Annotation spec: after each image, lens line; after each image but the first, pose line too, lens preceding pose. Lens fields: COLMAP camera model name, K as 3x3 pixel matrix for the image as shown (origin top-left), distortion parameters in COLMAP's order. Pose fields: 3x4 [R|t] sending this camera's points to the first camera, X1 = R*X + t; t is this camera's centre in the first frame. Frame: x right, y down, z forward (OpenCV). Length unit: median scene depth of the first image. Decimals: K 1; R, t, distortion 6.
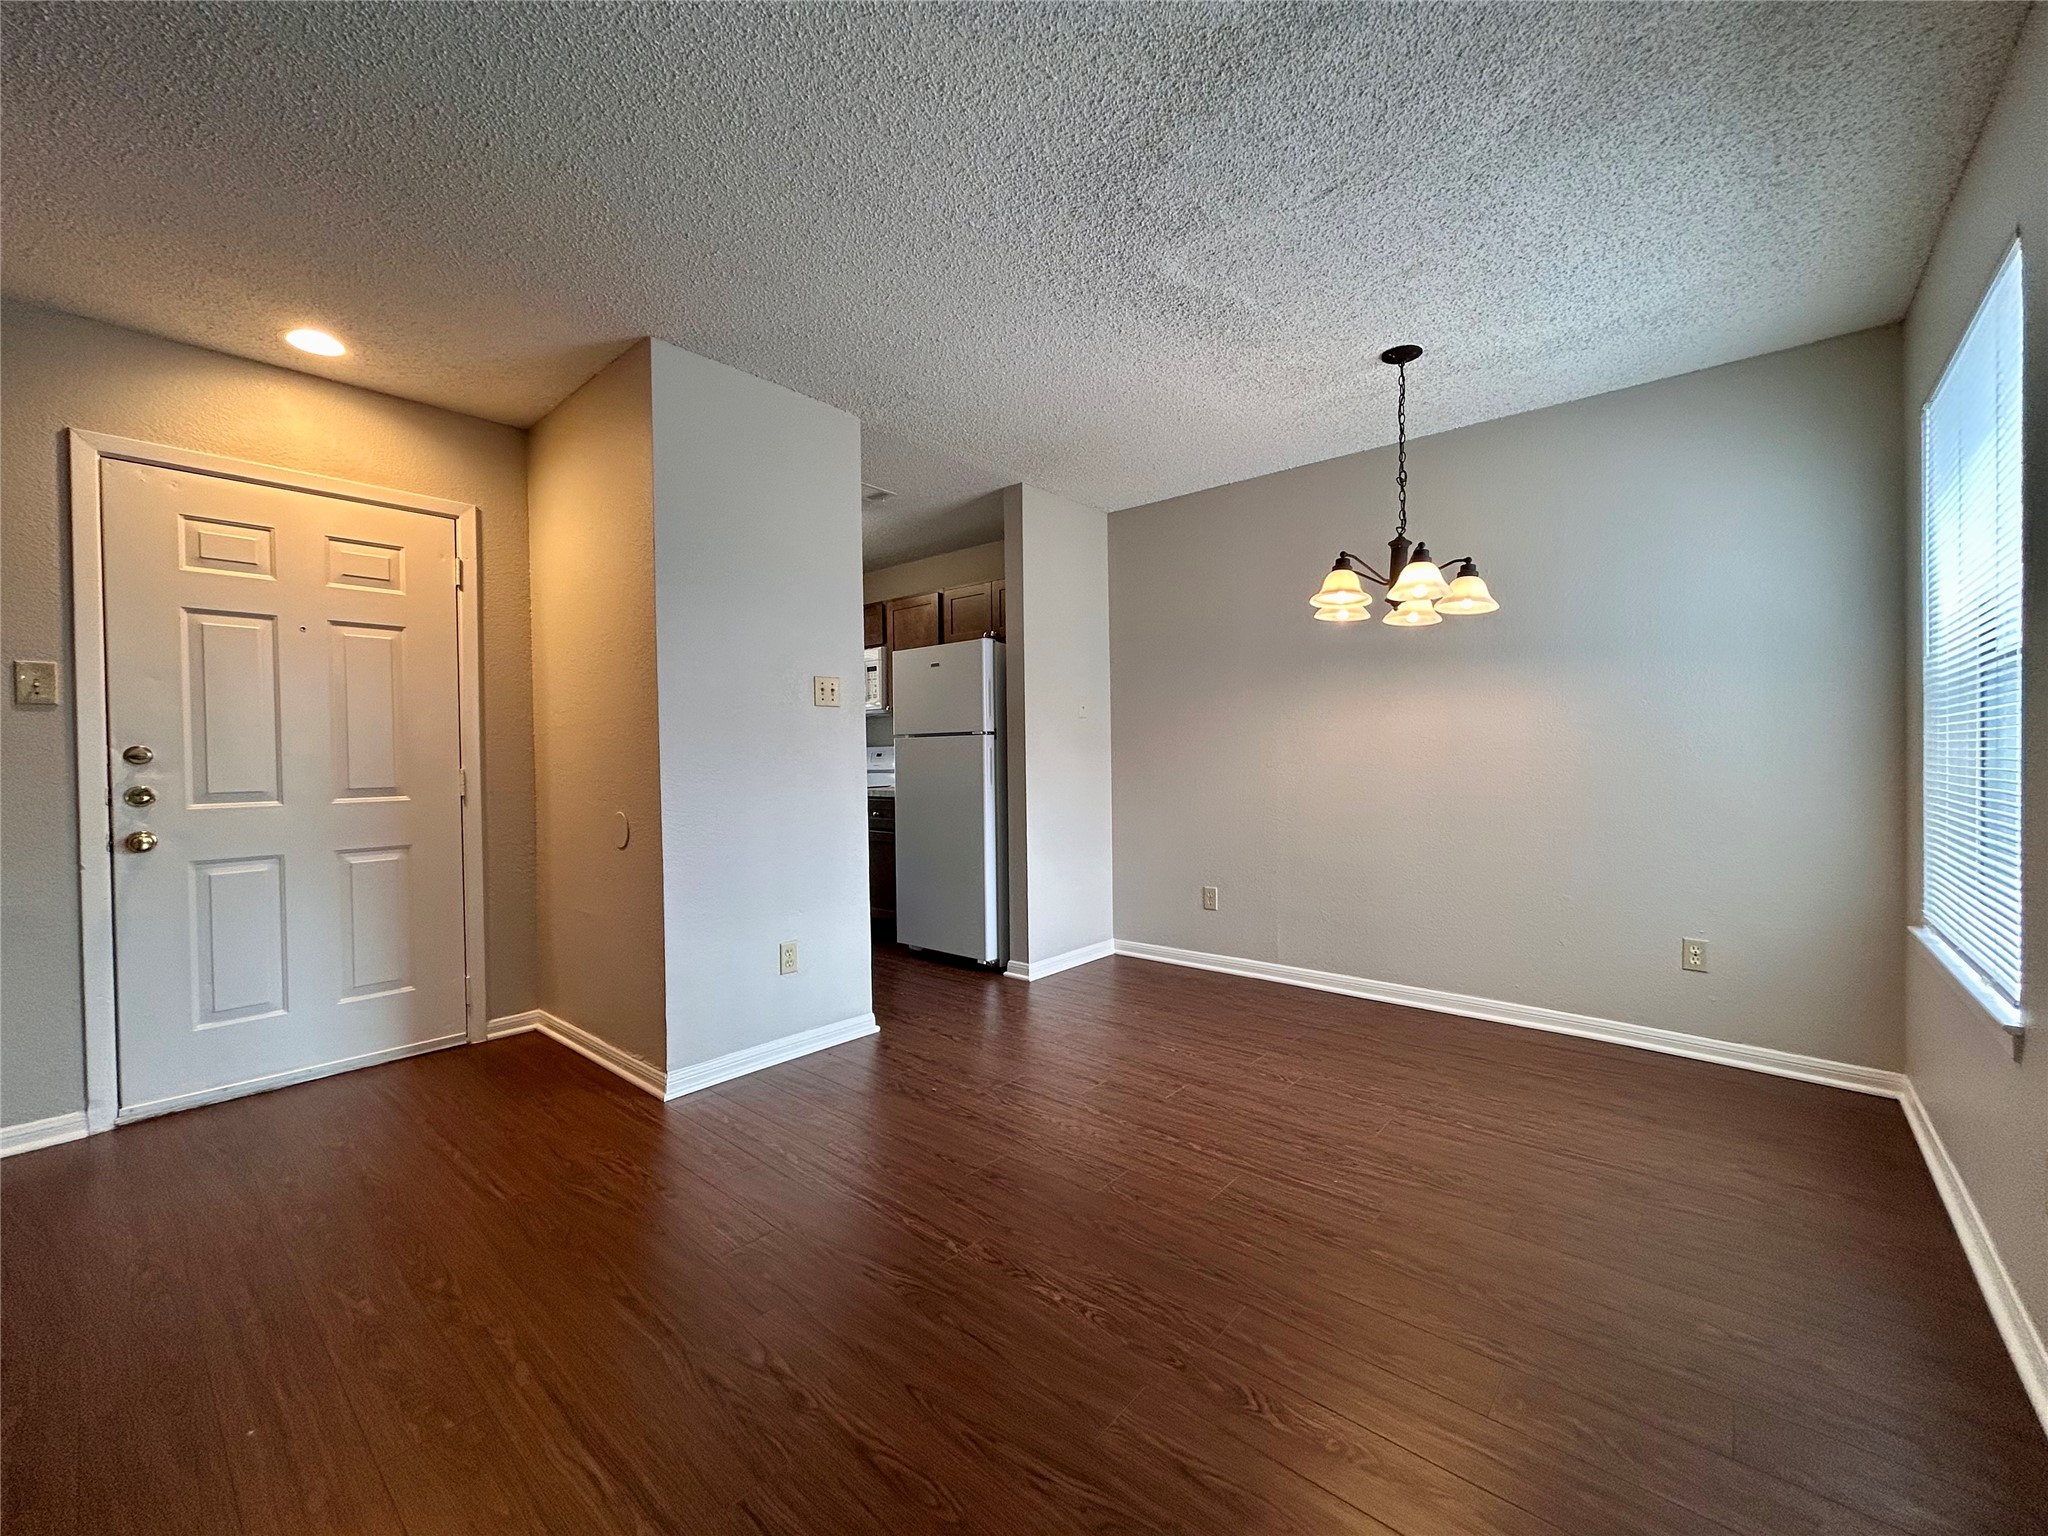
lens RADIAL K [[823.7, 0, 1032.9], [0, 823.7, 770.7], [0, 0, 1]] dist [-0.002060, -0.000093]
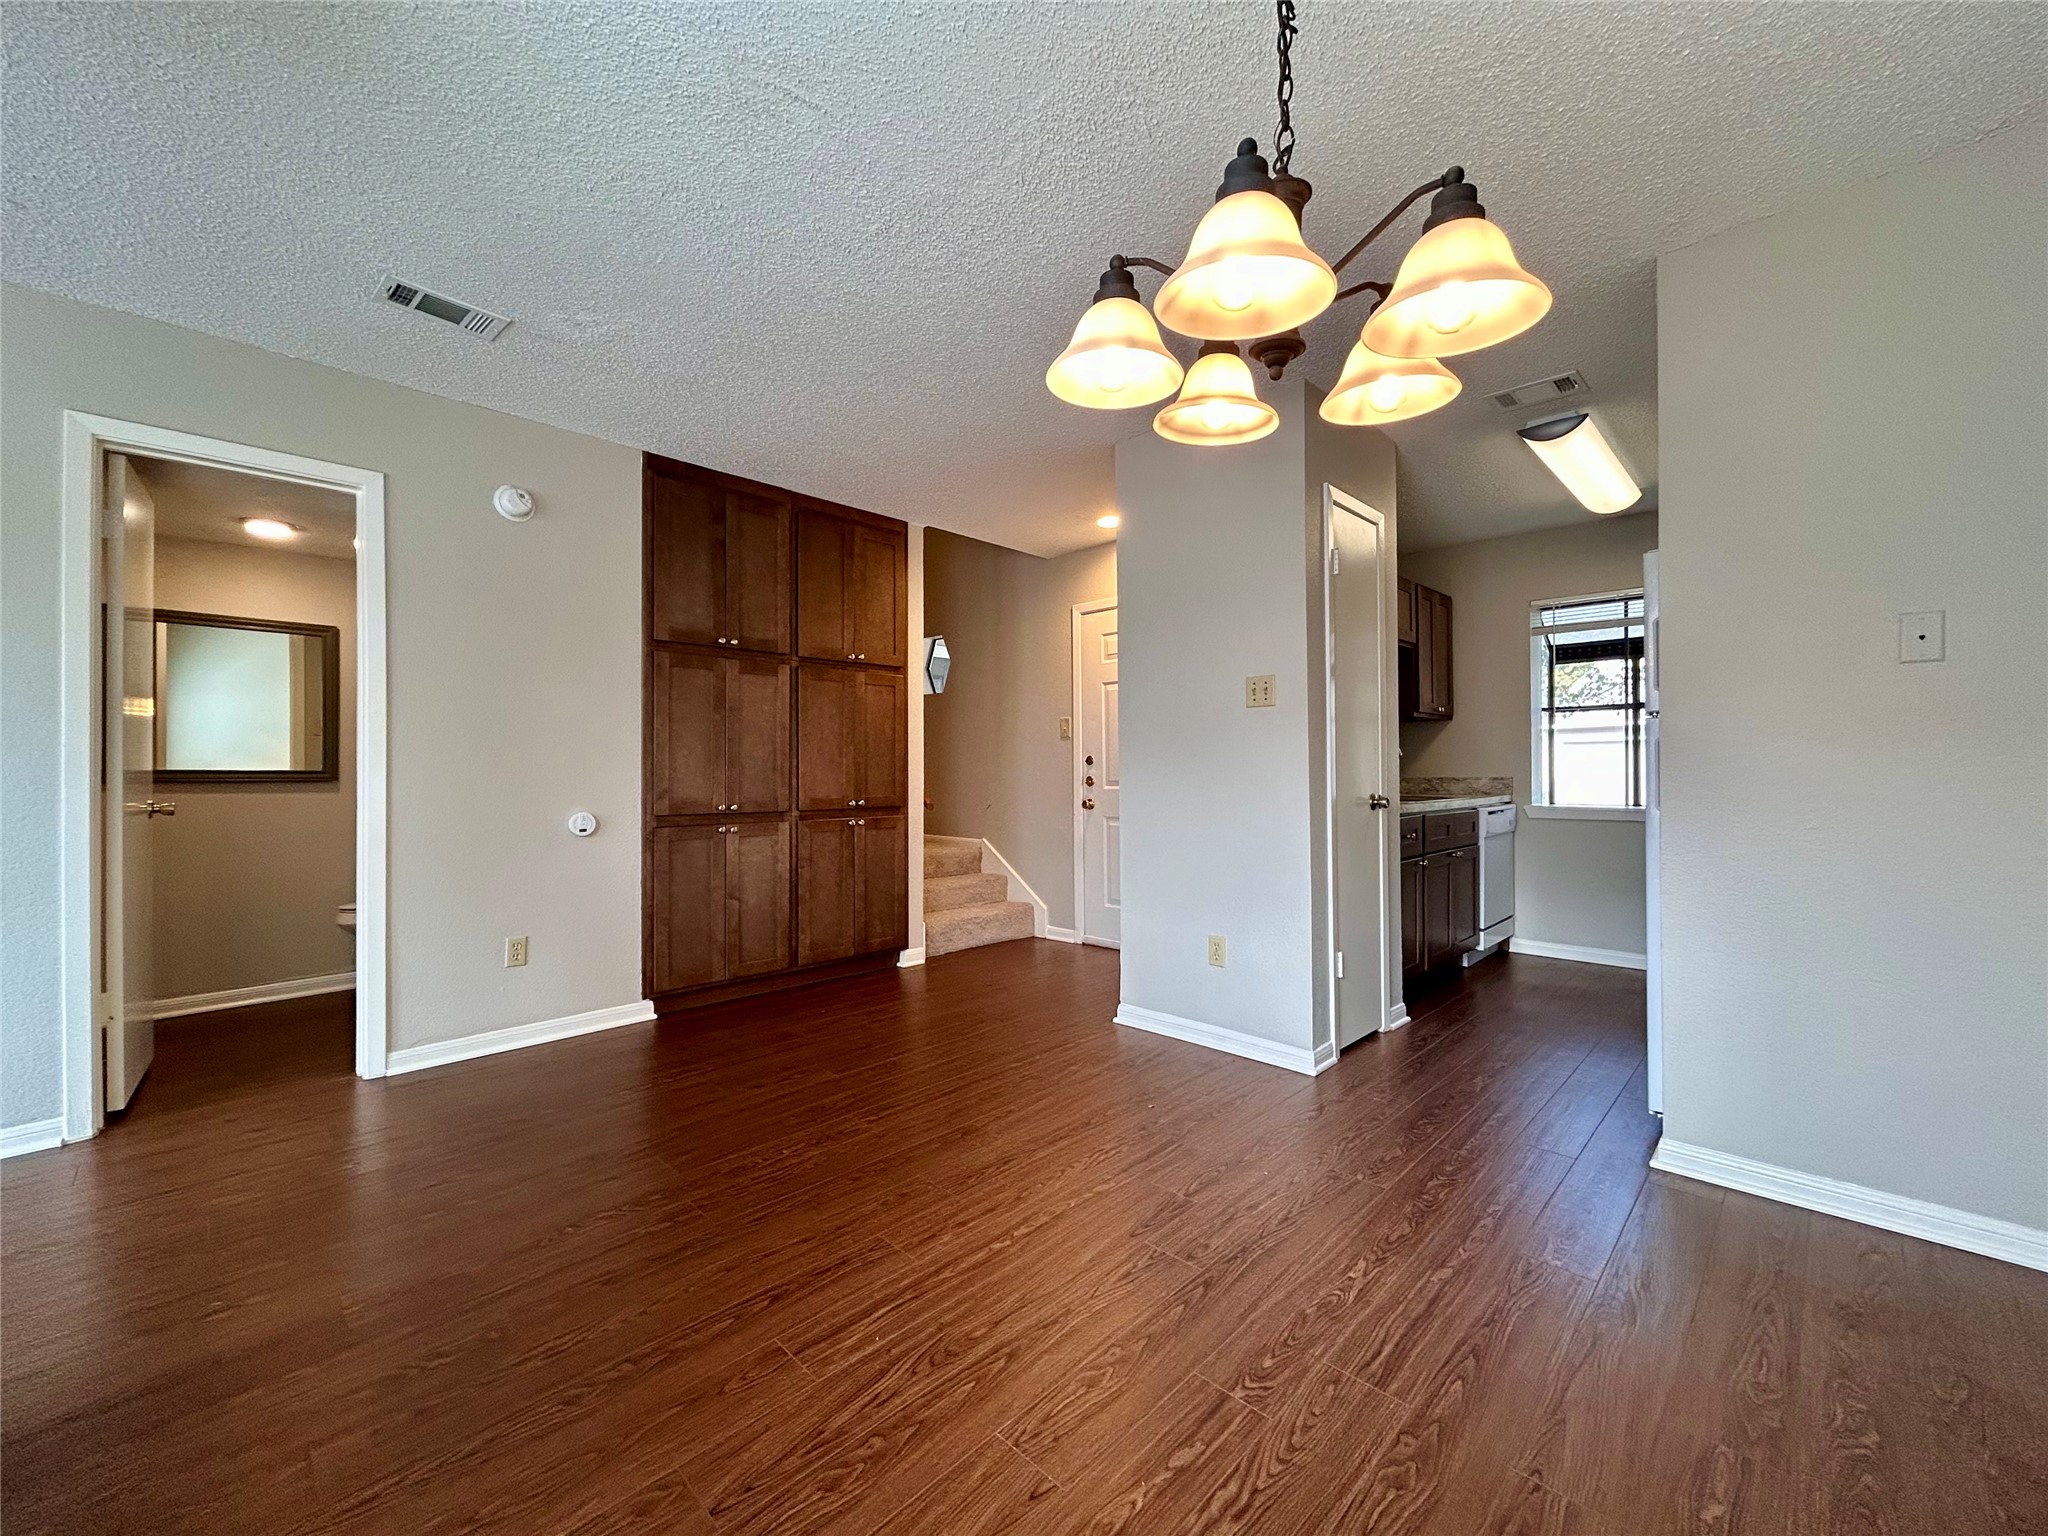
lens RADIAL K [[823.7, 0, 1026.4], [0, 823.7, 771.2], [0, 0, 1]] dist [-0.002060, -0.000093]
pose [[-0.074898, 0.011037, -0.997130, 0.842300], [-0.008889, 0.999892, 0.011736, -0.013800], [0.997152, 0.009743, -0.074792, 0.918947]]
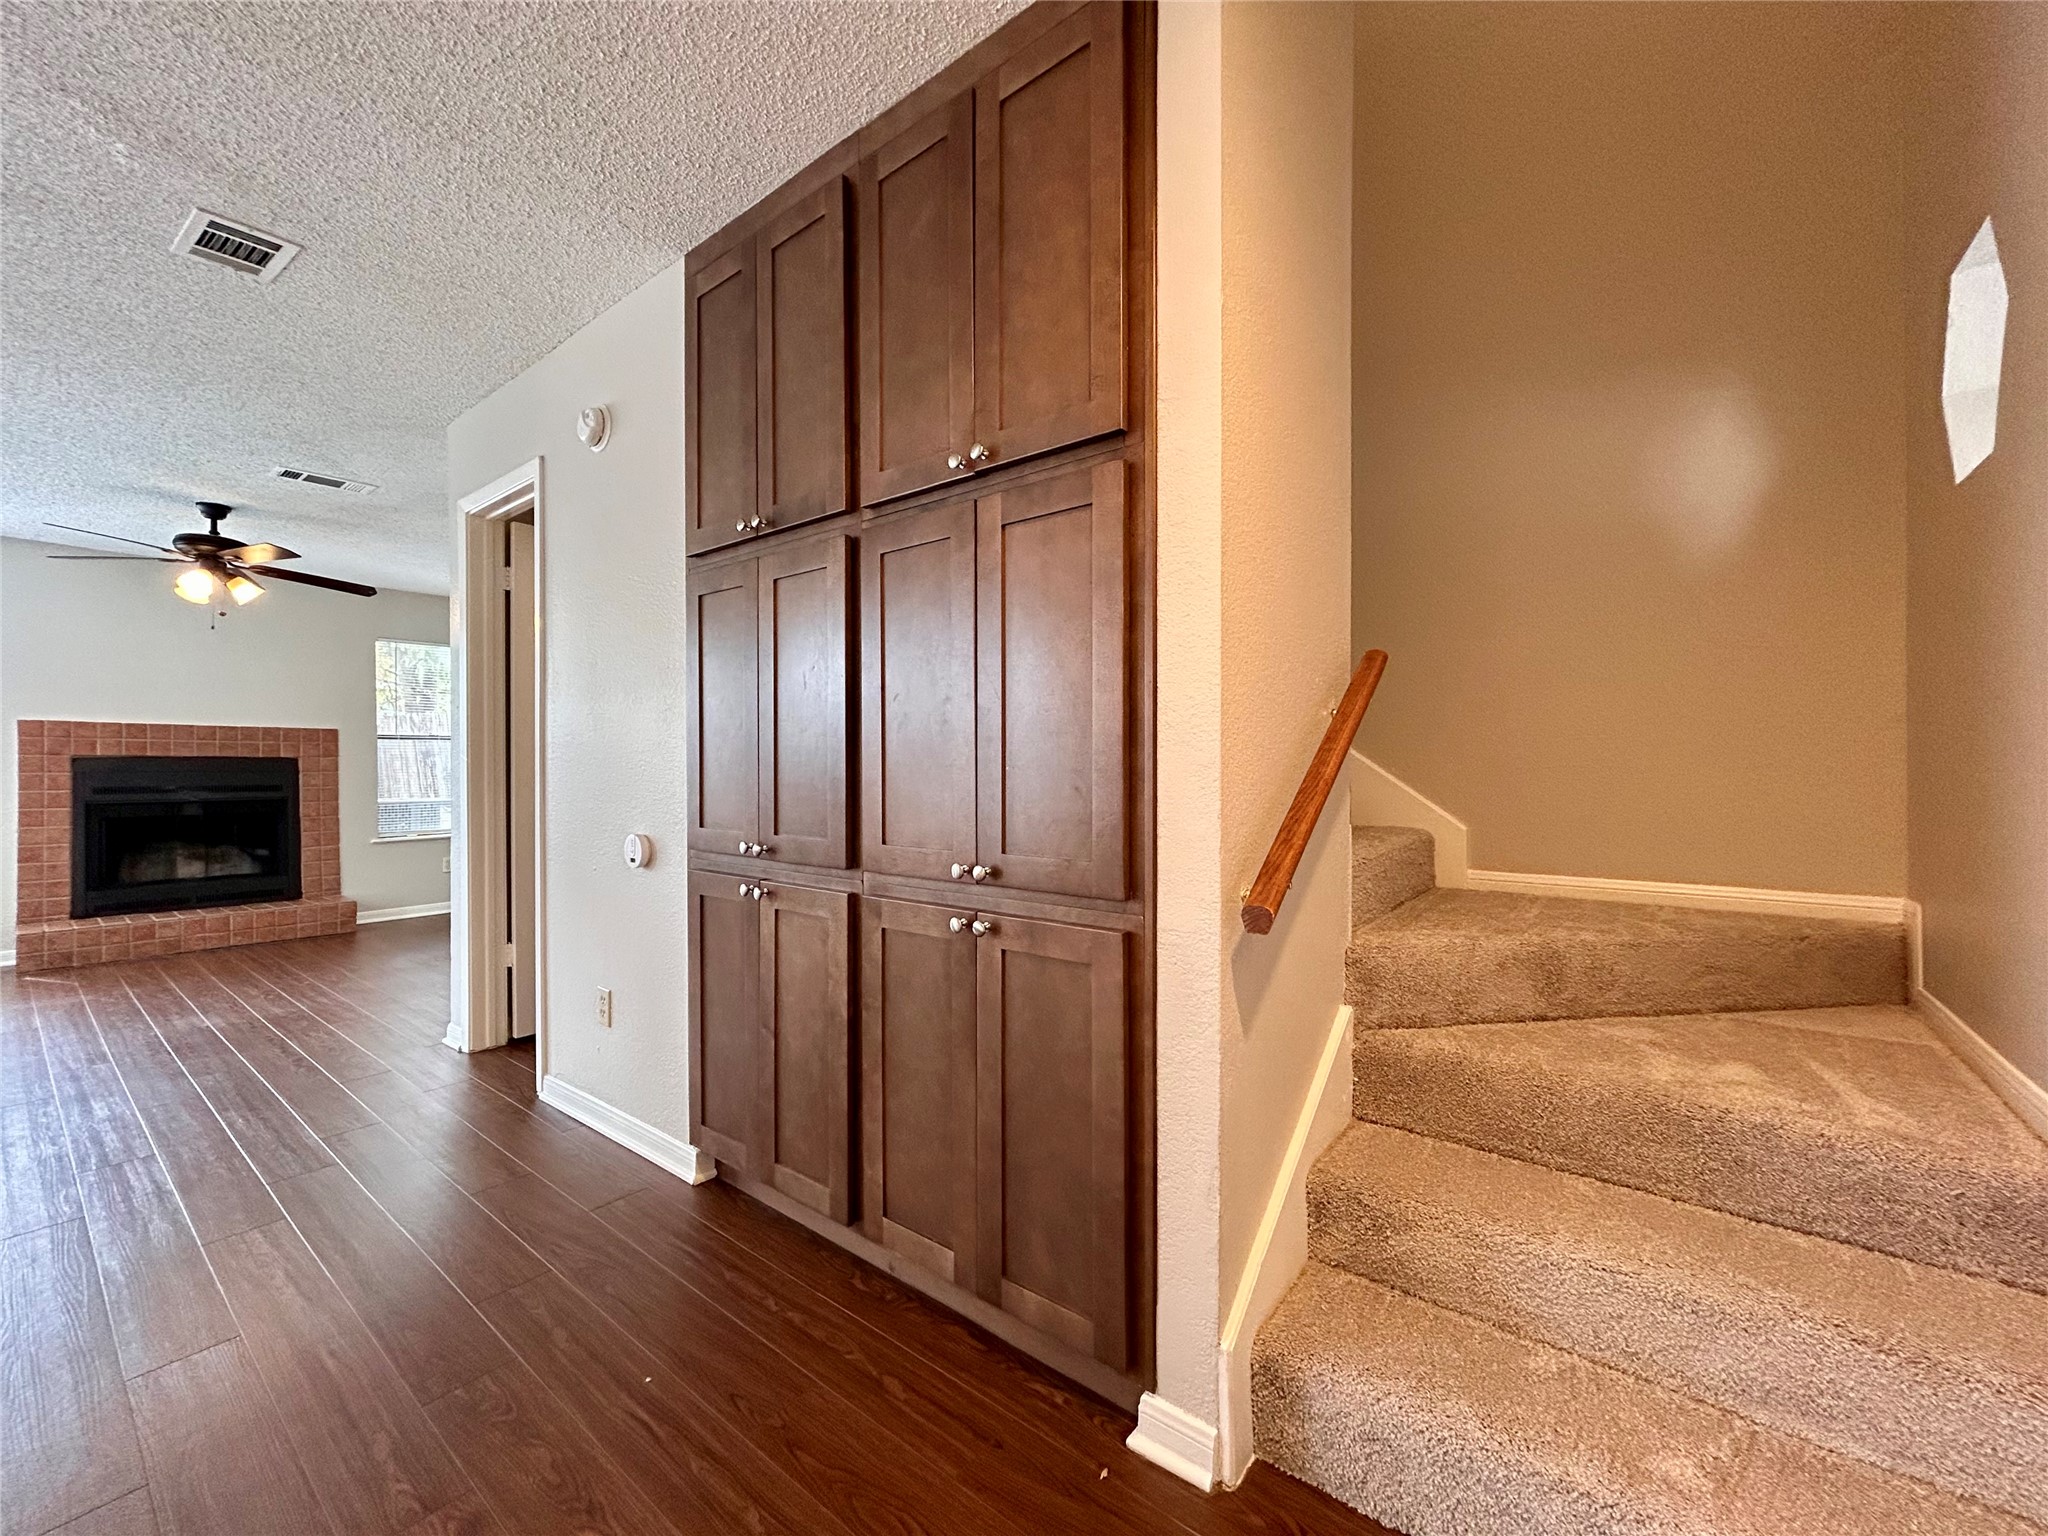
lens RADIAL K [[823.7, 0, 1022.7], [0, 823.7, 762.1], [0, 0, 1]] dist [-0.002060, -0.000093]
pose [[-0.999223, 0.014443, -0.036685, -0.697428], [0.013965, 0.999815, 0.013259, -0.012439], [0.036869, 0.012736, -0.999239, 1.035082]]
